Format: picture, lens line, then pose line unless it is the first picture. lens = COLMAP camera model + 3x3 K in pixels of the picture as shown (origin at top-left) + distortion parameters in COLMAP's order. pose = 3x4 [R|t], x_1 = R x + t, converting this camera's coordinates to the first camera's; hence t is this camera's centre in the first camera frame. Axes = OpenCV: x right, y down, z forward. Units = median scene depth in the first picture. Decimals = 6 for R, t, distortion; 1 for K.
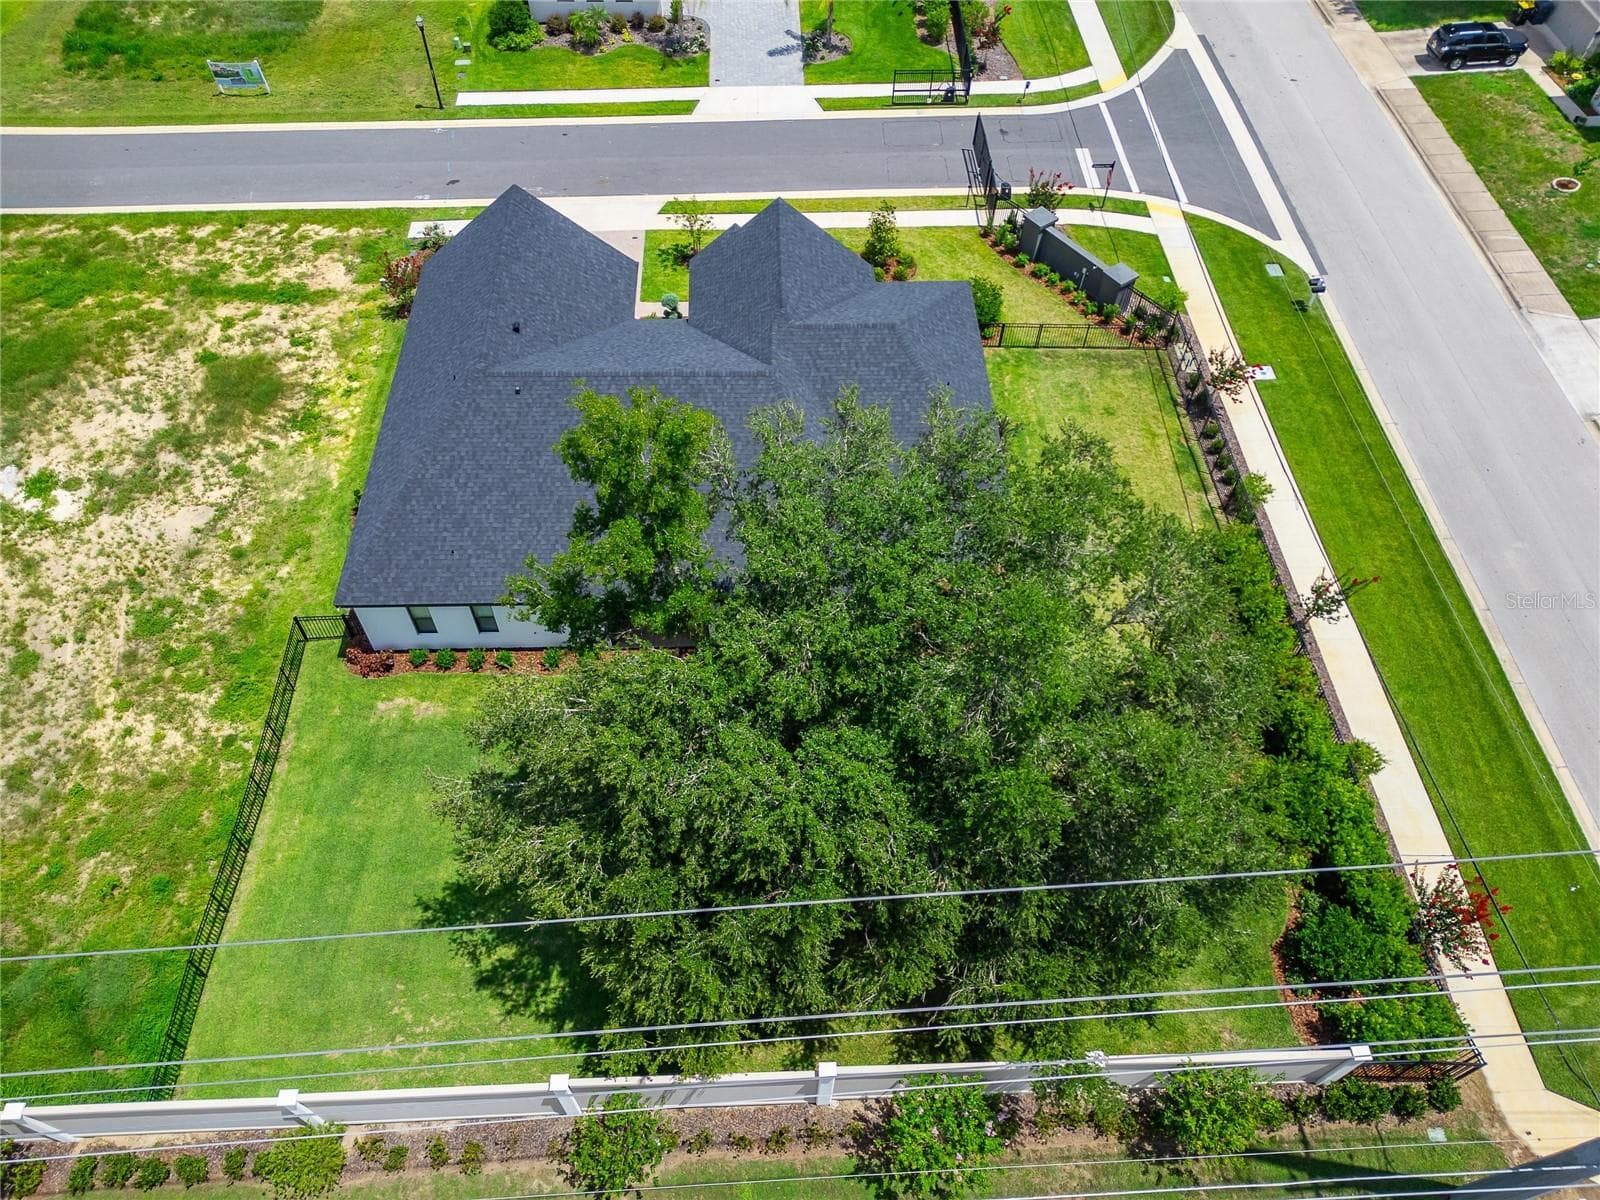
lens RADIAL K [[1127.0, 0, 794.5], [0, 1127.0, 598.8], [0, 0, 1]] dist [0.081715, -0.077122]
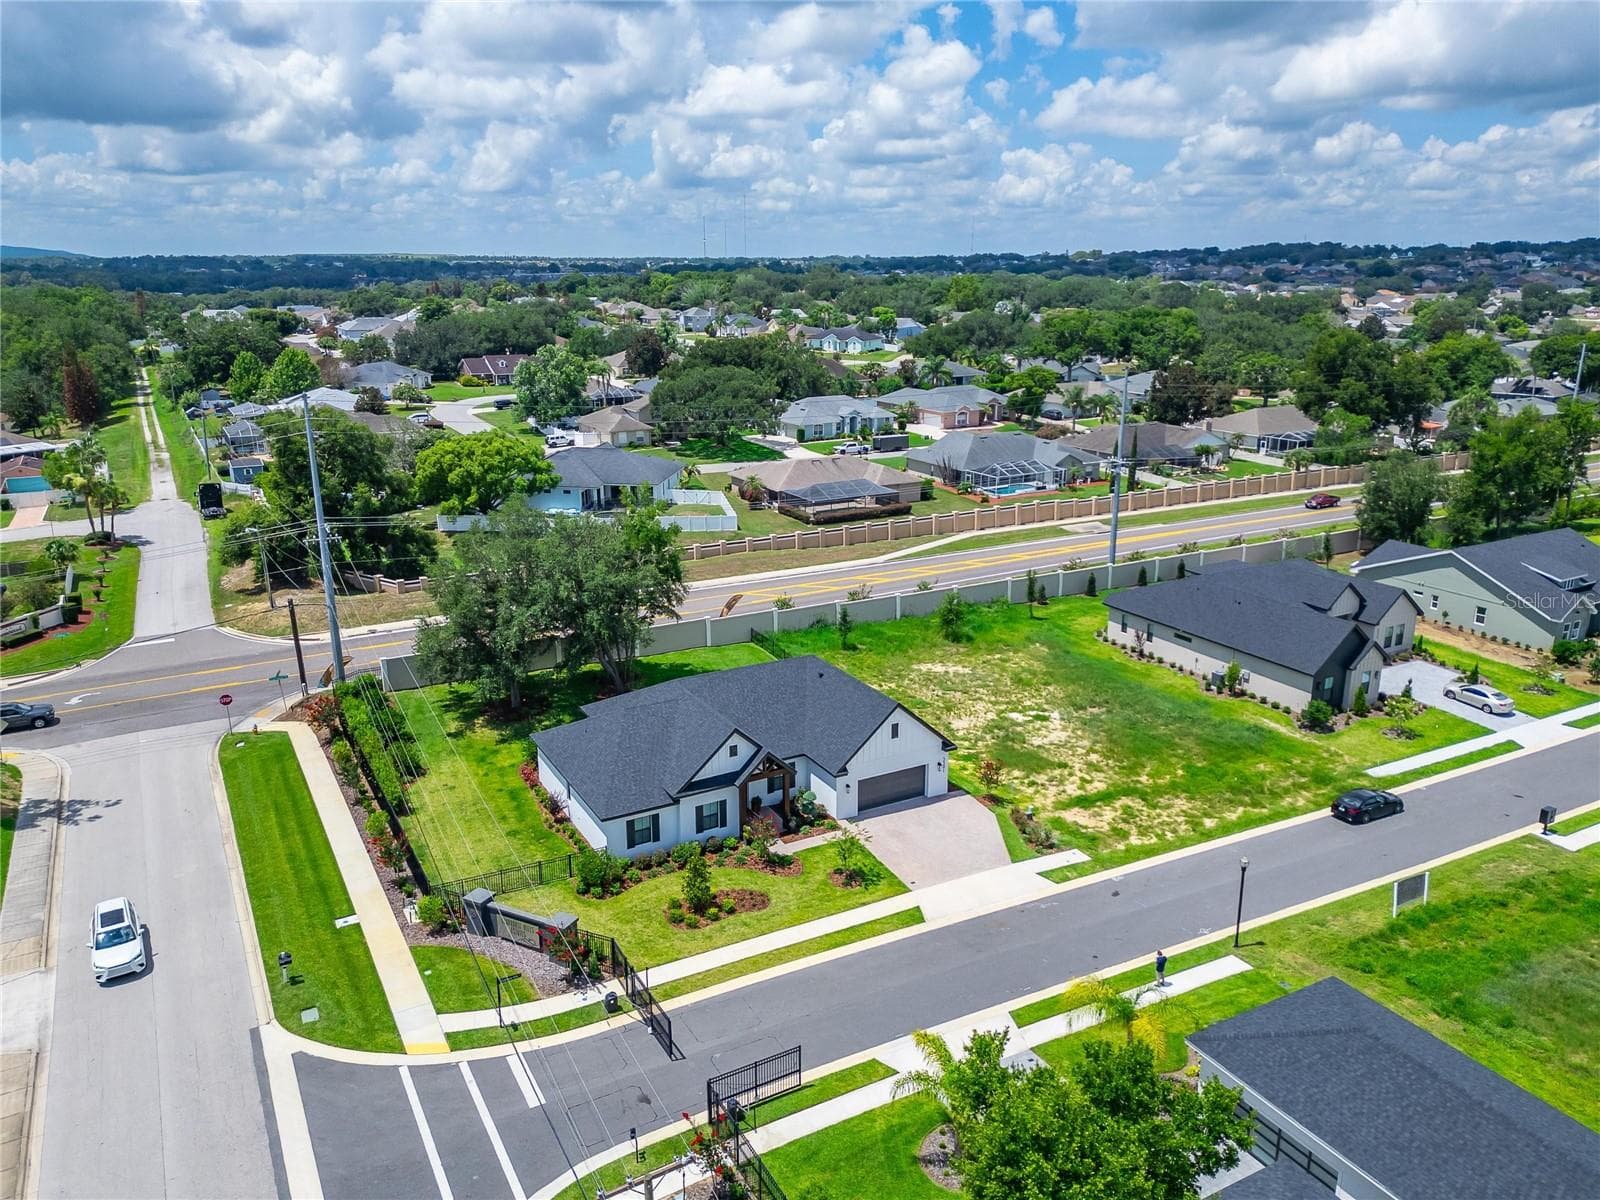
lens RADIAL K [[1151.2, 0, 792.4], [0, 1151.2, 598.0], [0, 0, 1]] dist [0.096540, -0.109124]
pose [[-0.891614, 0.112410, -0.438621, 0.506970], [-0.368146, 0.384000, 0.846766, -1.563164], [0.263616, 0.916465, -0.300997, 1.216455]]
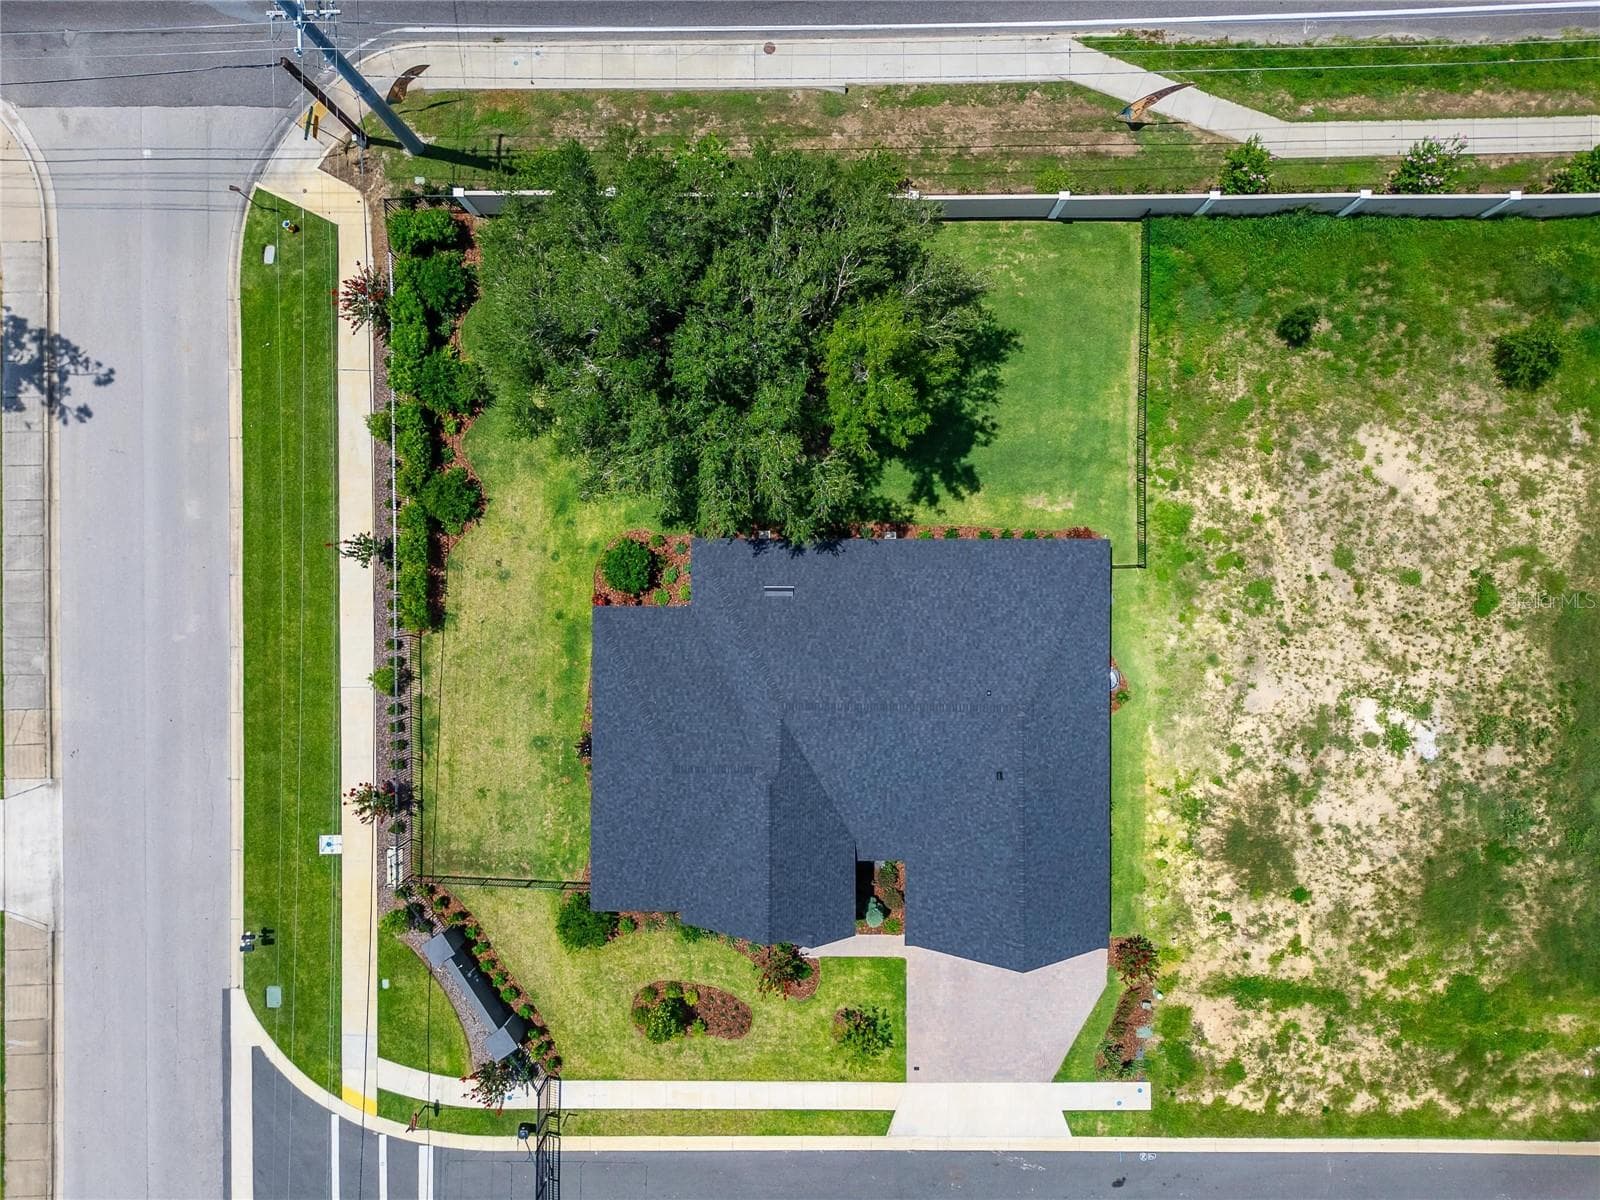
lens RADIAL K [[1171.8, 0, 793.8], [0, 1171.8, 598.8], [0, 0, 1]] dist [0.072483, -0.065250]
pose [[-0.999384, -0.035035, -0.001794, -0.022411], [0.027021, -0.801375, 0.597552, -0.695104], [-0.022373, 0.597135, 0.801828, -0.057104]]
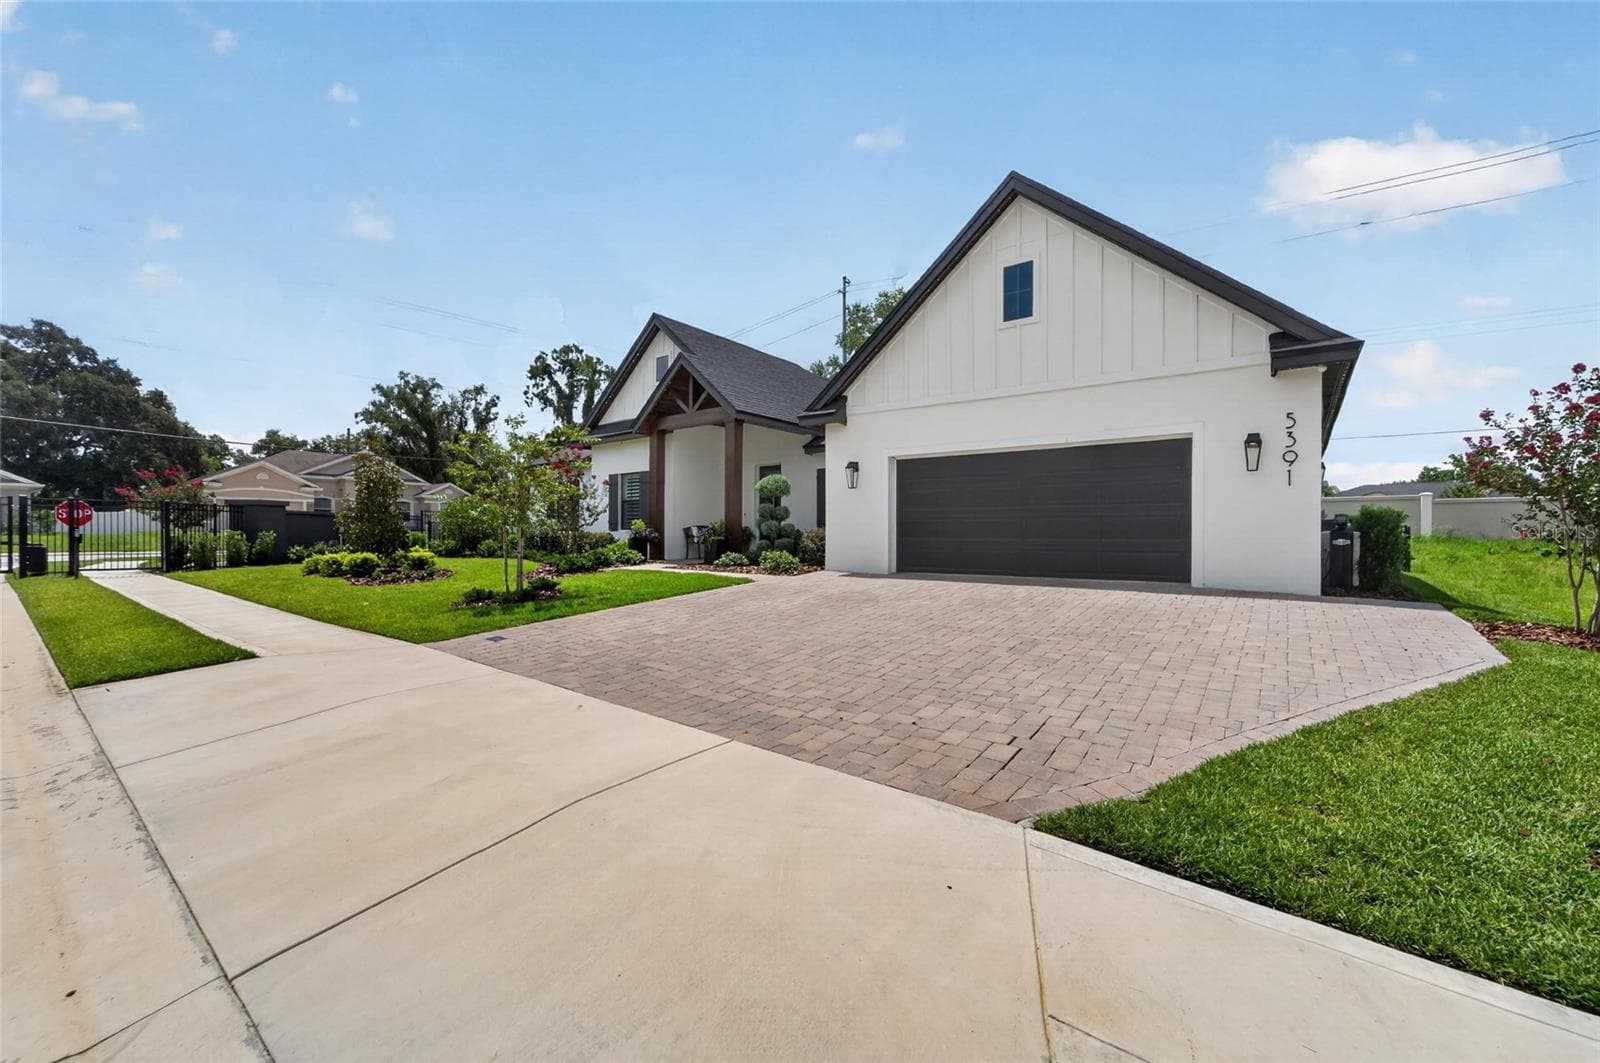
lens RADIAL K [[644.2, 0, 800.5], [0, 644.2, 537.0], [0, 0, 1]] dist [-0.044049, 0.000073]
pose [[-0.773856, -0.010561, 0.633274, -0.315996], [0.496411, 0.610849, 0.616798, -0.436077], [-0.393349, 0.791677, -0.467466, 1.174524]]
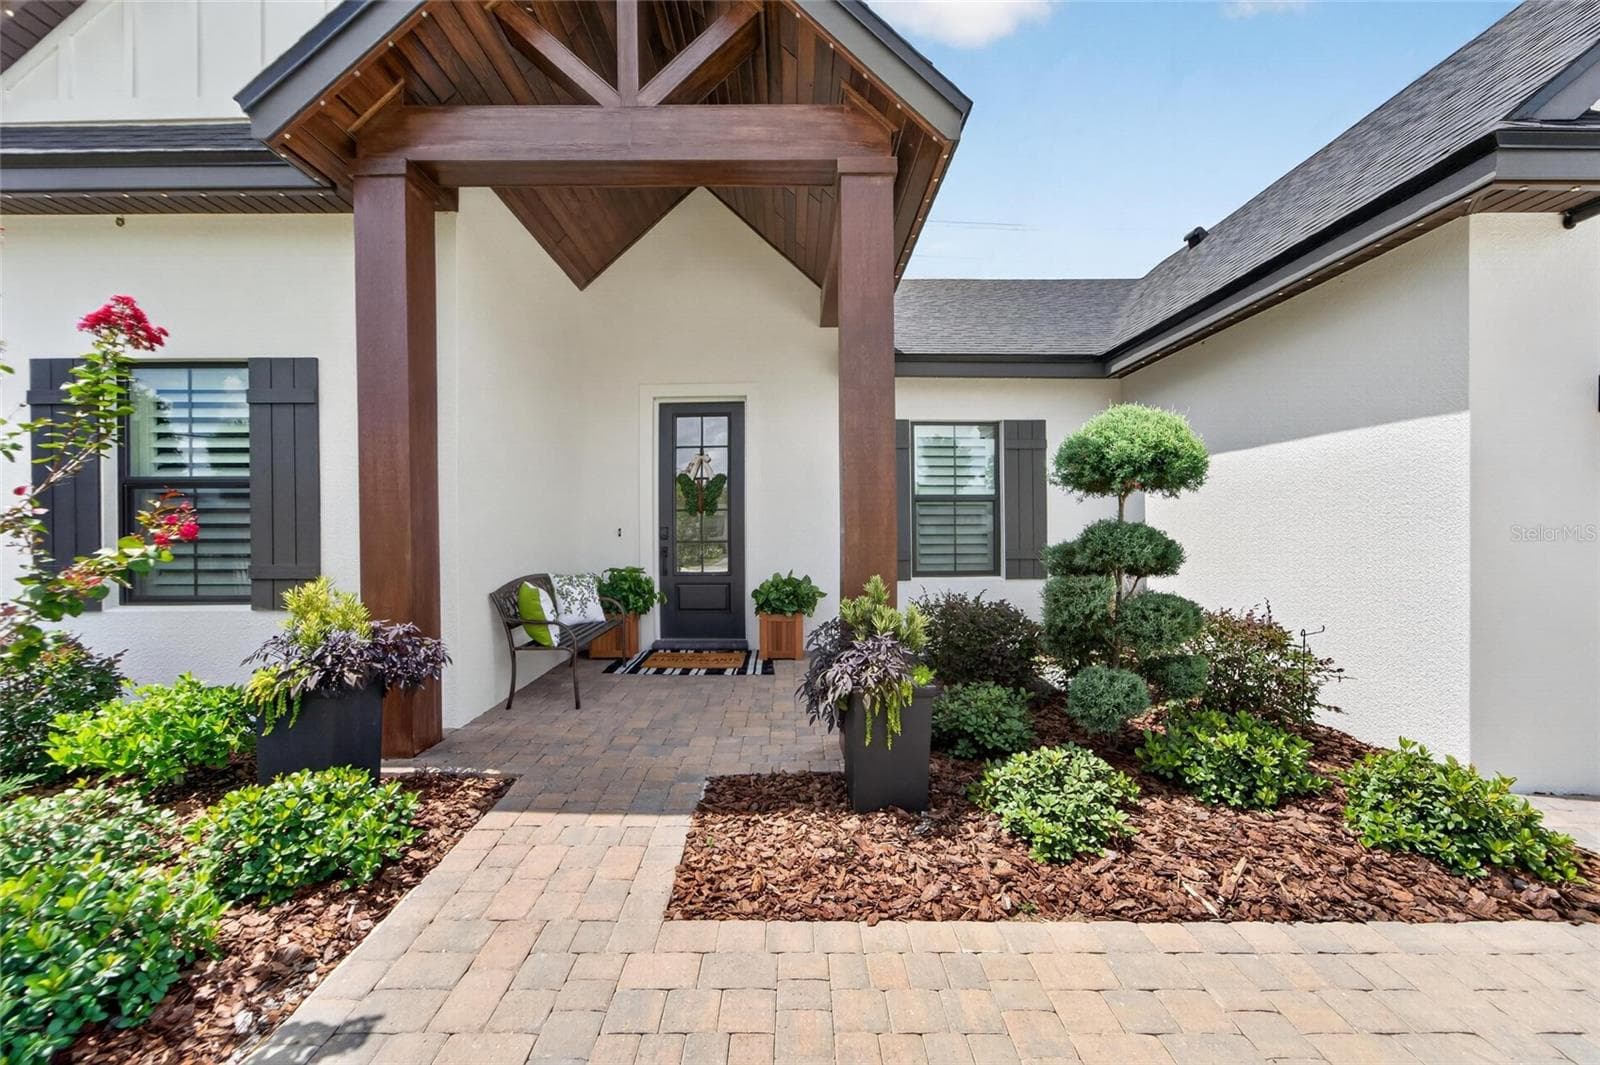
lens RADIAL K [[651.4, 0, 800.0], [0, 651.4, 532.5], [0, 0, 1]] dist [-0.000538, 0.000213]
pose [[-0.999600, -0.003516, 0.028068, -0.074668], [0.020227, 0.604791, 0.796127, -0.325441], [-0.019775, 0.796376, -0.604478, 1.073127]]
